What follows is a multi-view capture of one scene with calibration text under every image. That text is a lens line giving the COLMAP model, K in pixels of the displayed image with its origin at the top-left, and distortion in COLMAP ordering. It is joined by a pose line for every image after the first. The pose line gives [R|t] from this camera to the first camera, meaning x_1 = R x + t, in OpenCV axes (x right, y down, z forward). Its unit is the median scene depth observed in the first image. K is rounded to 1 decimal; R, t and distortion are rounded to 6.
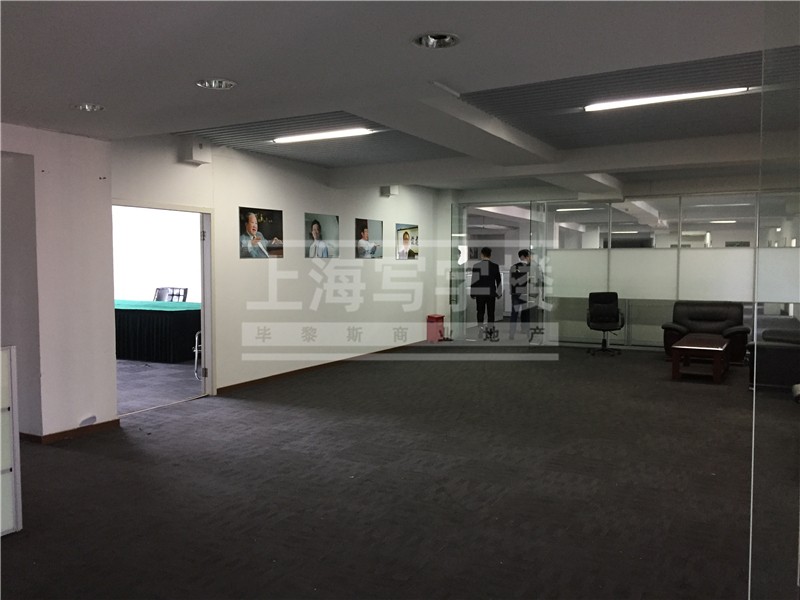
lens RADIAL K [[676.7, 0, 400.0], [0, 676.7, 300.0], [0, 0, 1]] dist [-0.005027, -0.003407]
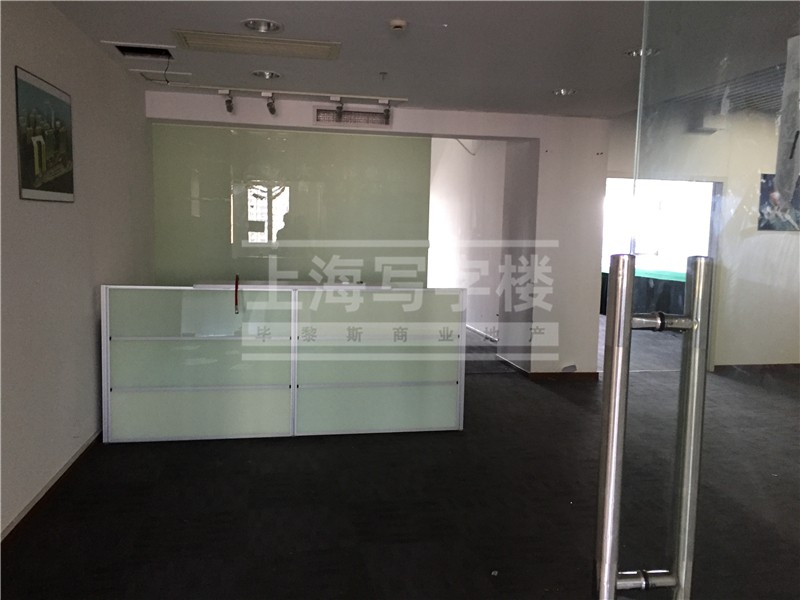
lens RADIAL K [[676.7, 0, 400.0], [0, 676.7, 300.0], [0, 0, 1]] dist [-0.005027, -0.003407]
pose [[0.623306, 0.092076, -0.776538, 0.203383], [-0.068136, 0.995662, 0.063367, 0.008899], [0.779004, 0.013413, 0.626876, 0.048181]]
